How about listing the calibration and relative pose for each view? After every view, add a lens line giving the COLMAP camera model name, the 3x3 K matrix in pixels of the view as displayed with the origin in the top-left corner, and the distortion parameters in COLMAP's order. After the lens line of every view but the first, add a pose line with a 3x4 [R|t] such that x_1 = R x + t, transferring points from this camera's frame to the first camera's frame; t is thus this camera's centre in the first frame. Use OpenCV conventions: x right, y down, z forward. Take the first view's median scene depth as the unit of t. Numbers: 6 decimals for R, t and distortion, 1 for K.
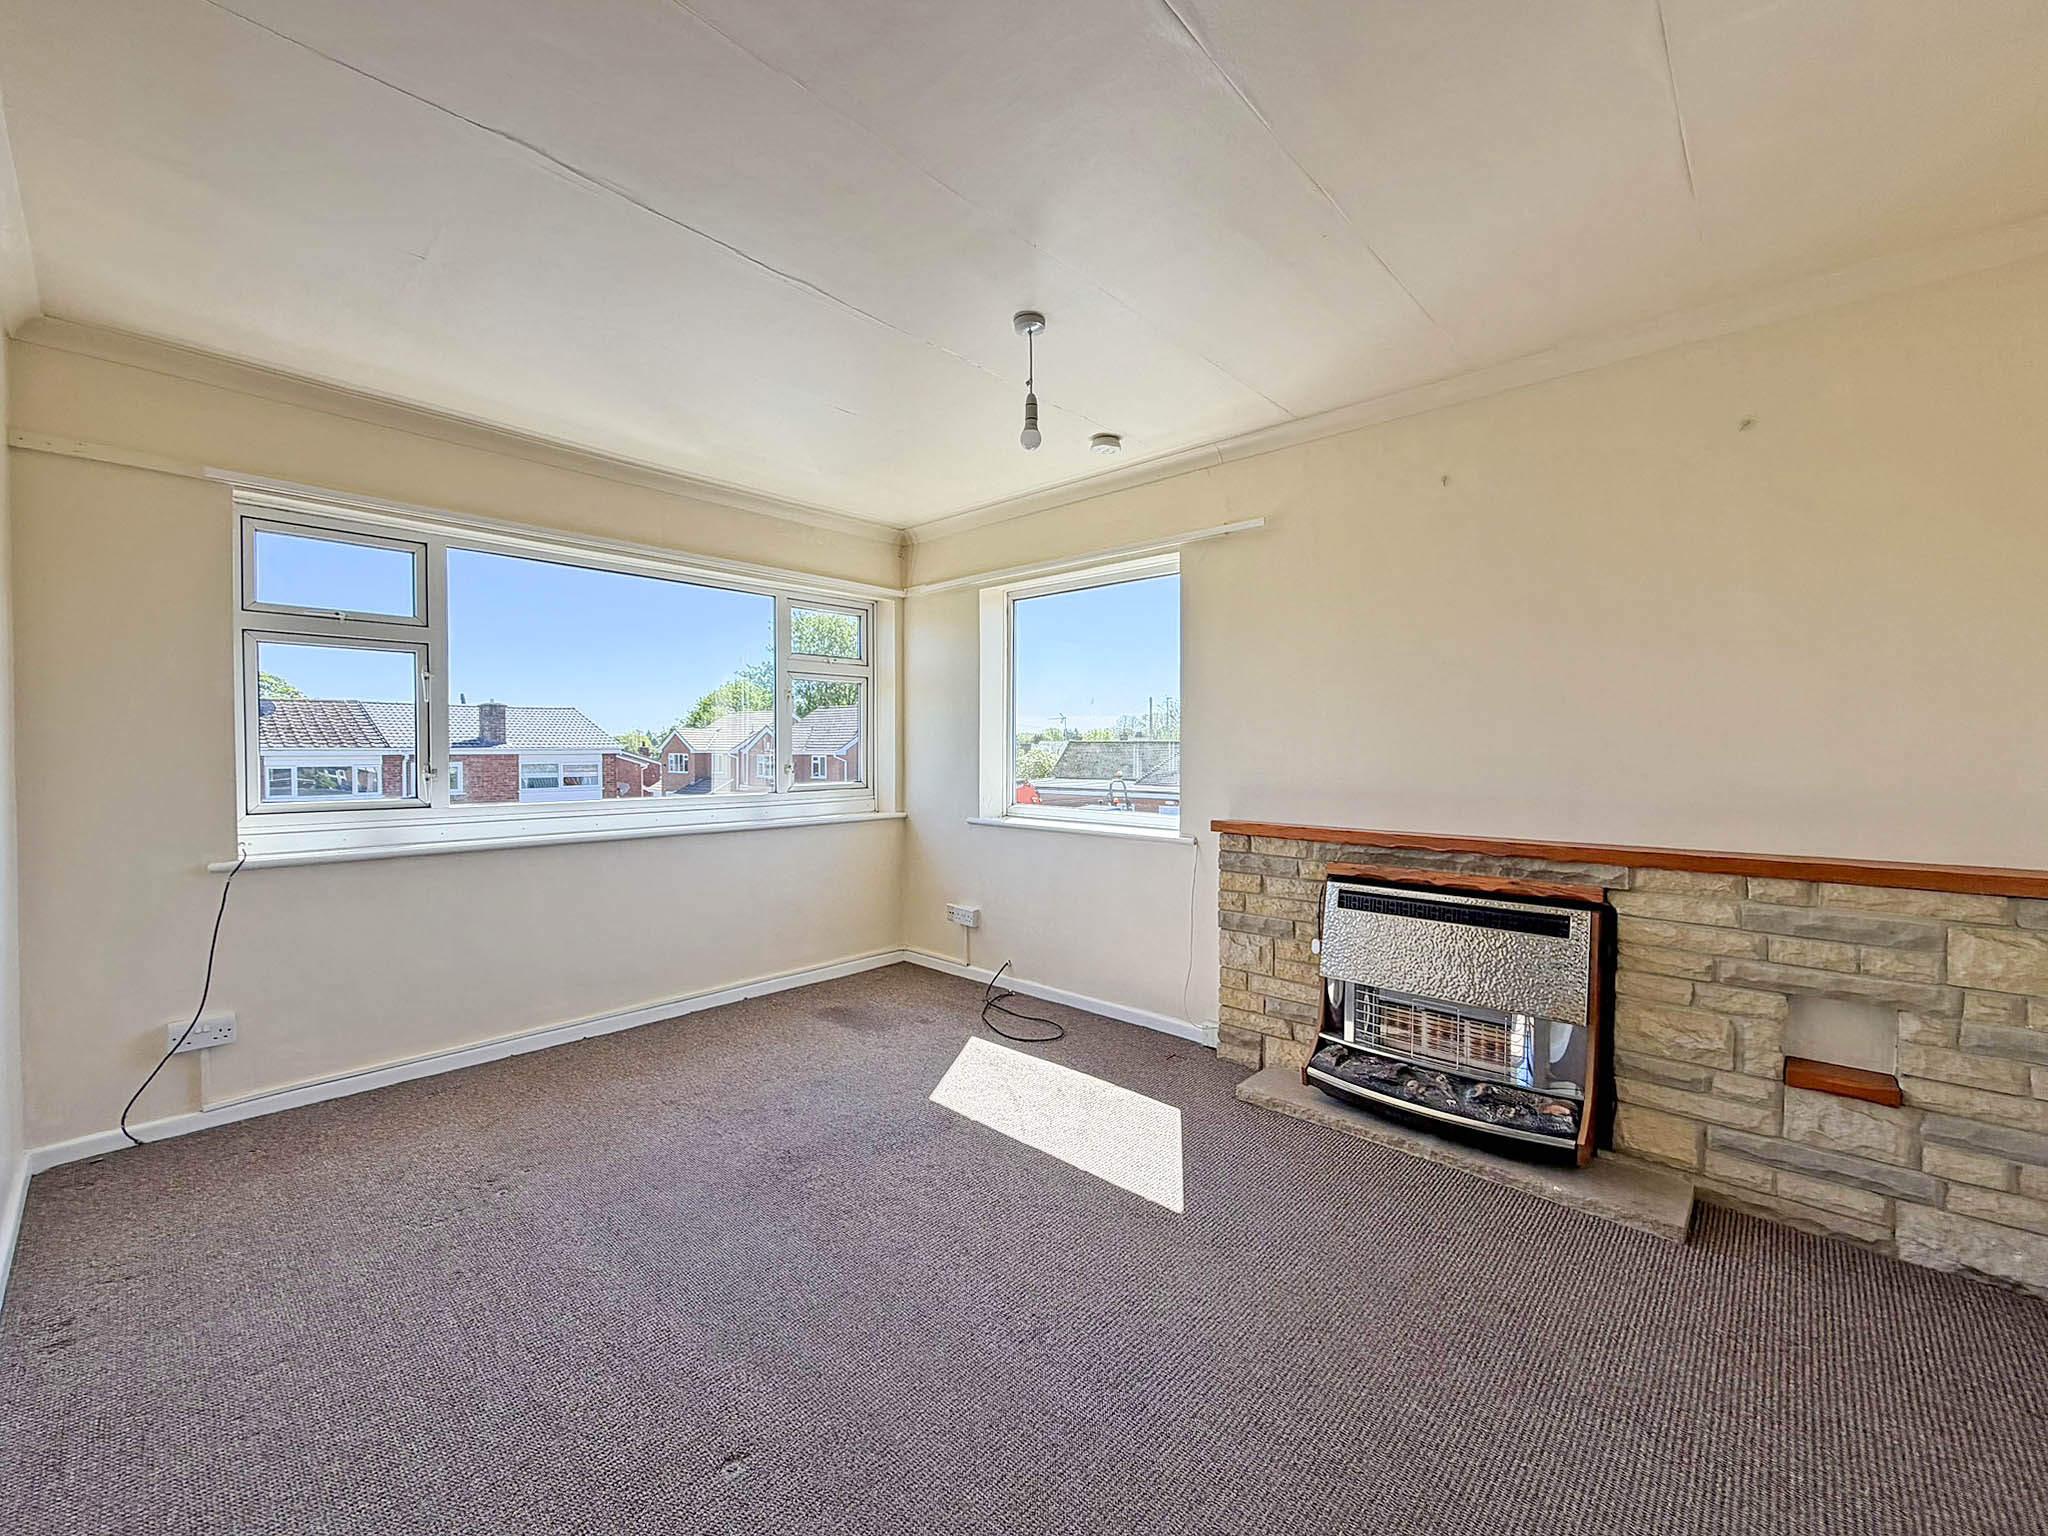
lens RADIAL K [[823.8, 0, 1018.2], [0, 823.8, 764.5], [0, 0, 1]] dist [0.000586, 0.000051]
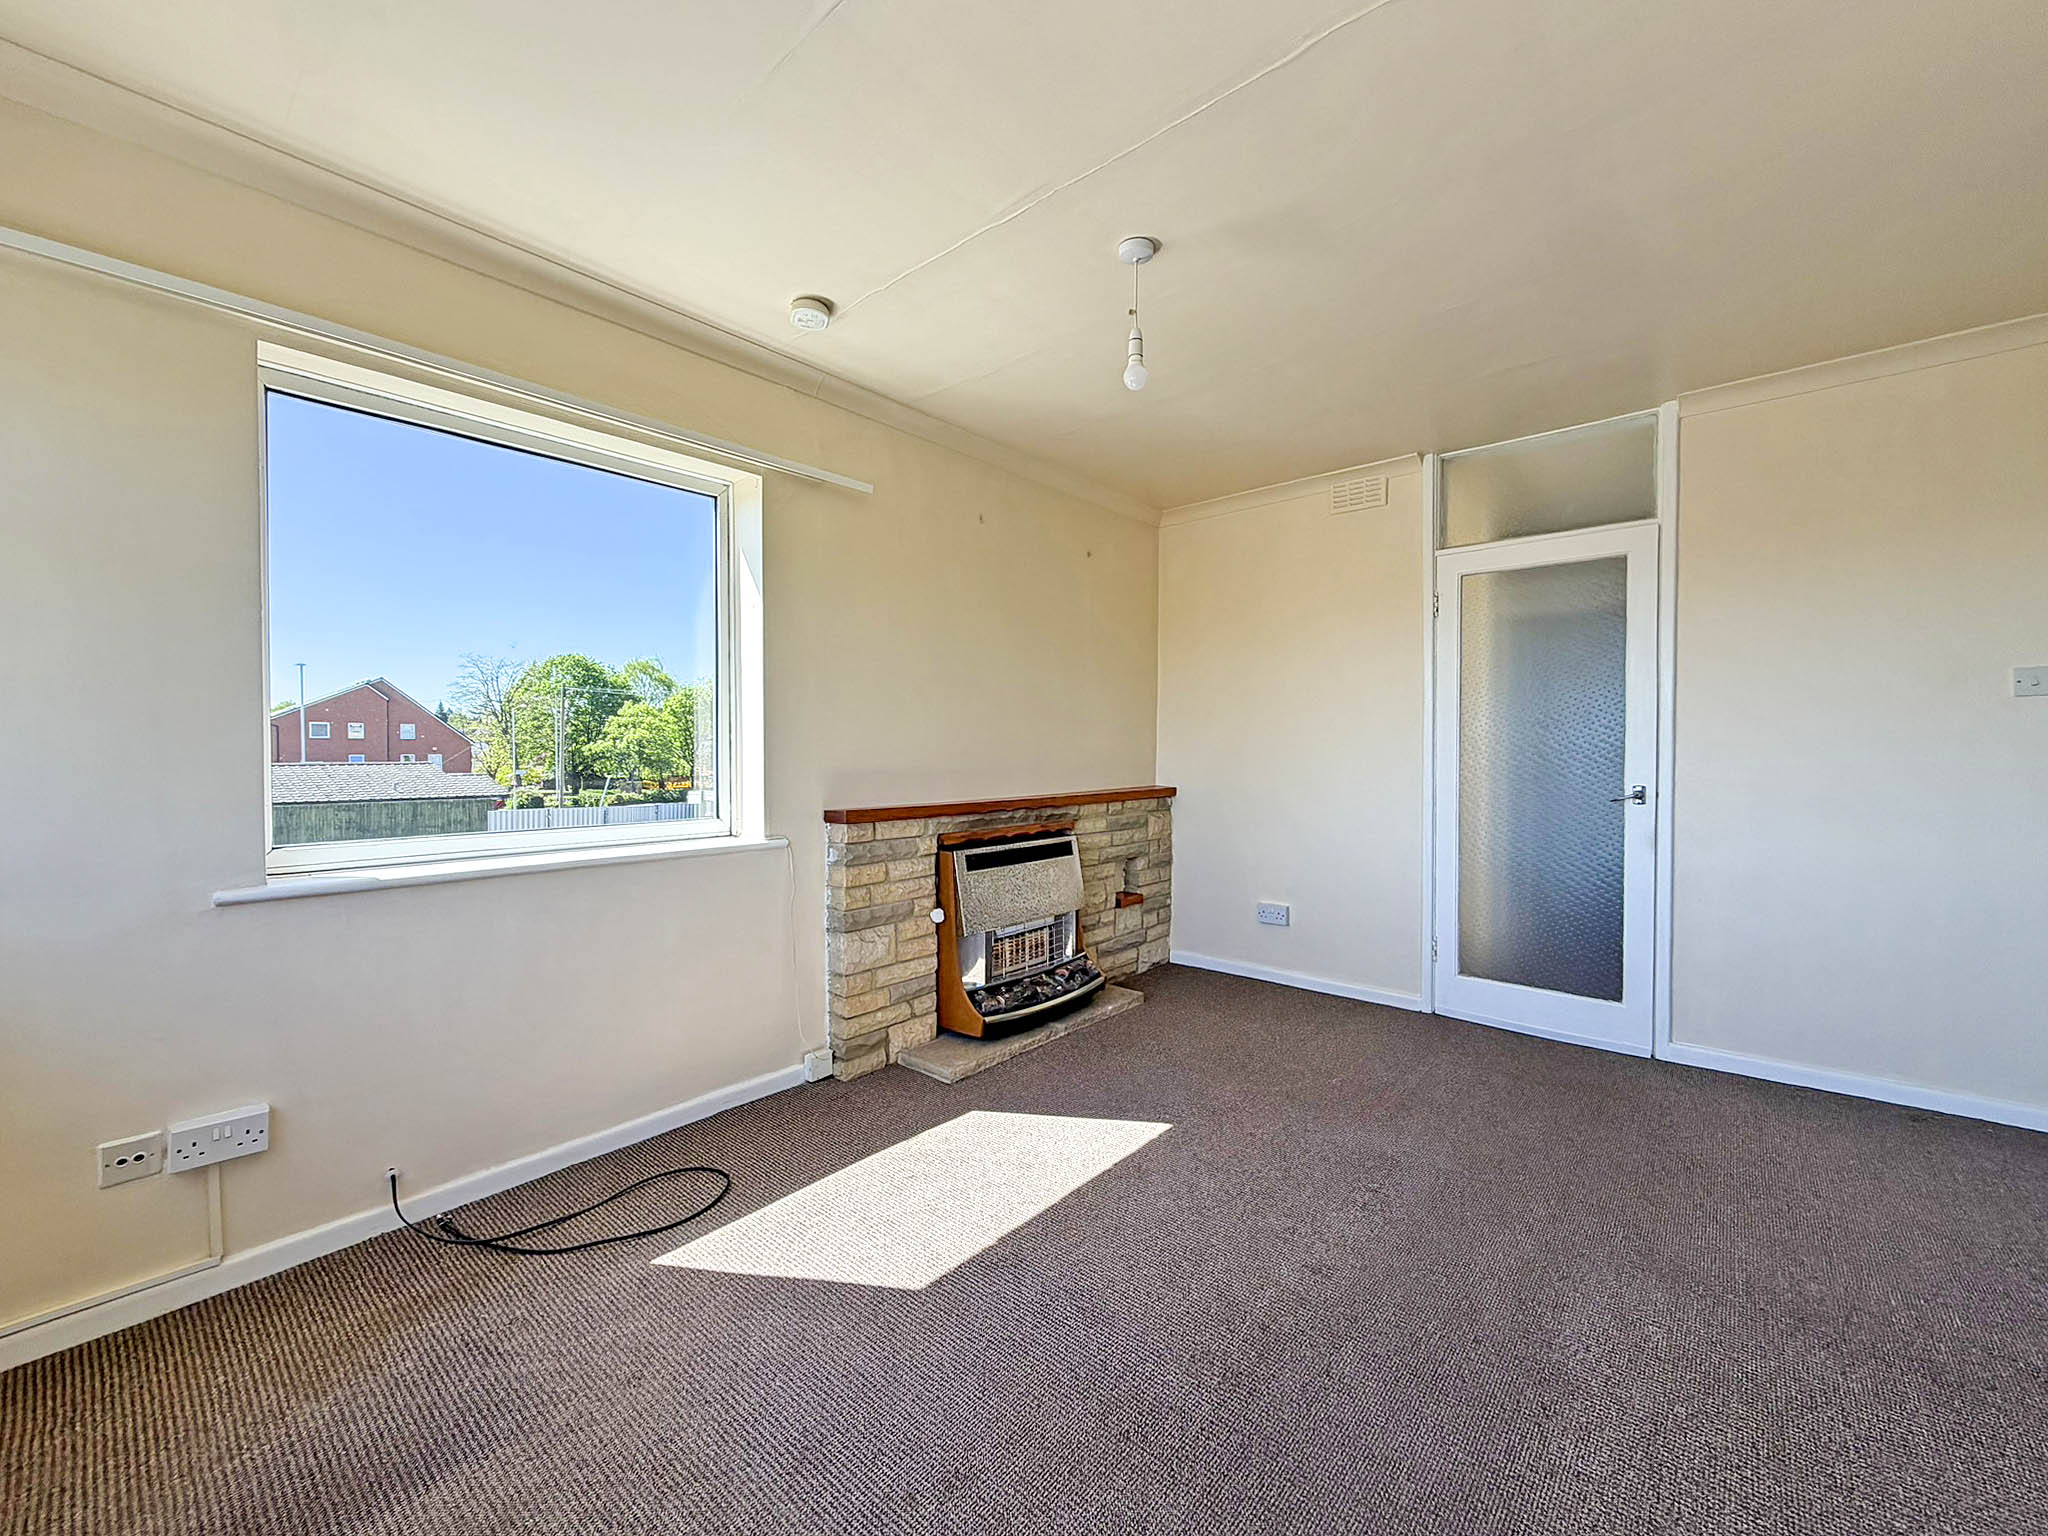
lens RADIAL K [[823.8, 0, 1018.2], [0, 823.8, 764.5], [0, 0, 1]] dist [0.000586, 0.000051]
pose [[-0.030050, -0.016387, 0.999414, -0.746347], [0.028590, 0.999442, 0.017247, 0.011014], [-0.999139, 0.029092, -0.029564, 0.981788]]
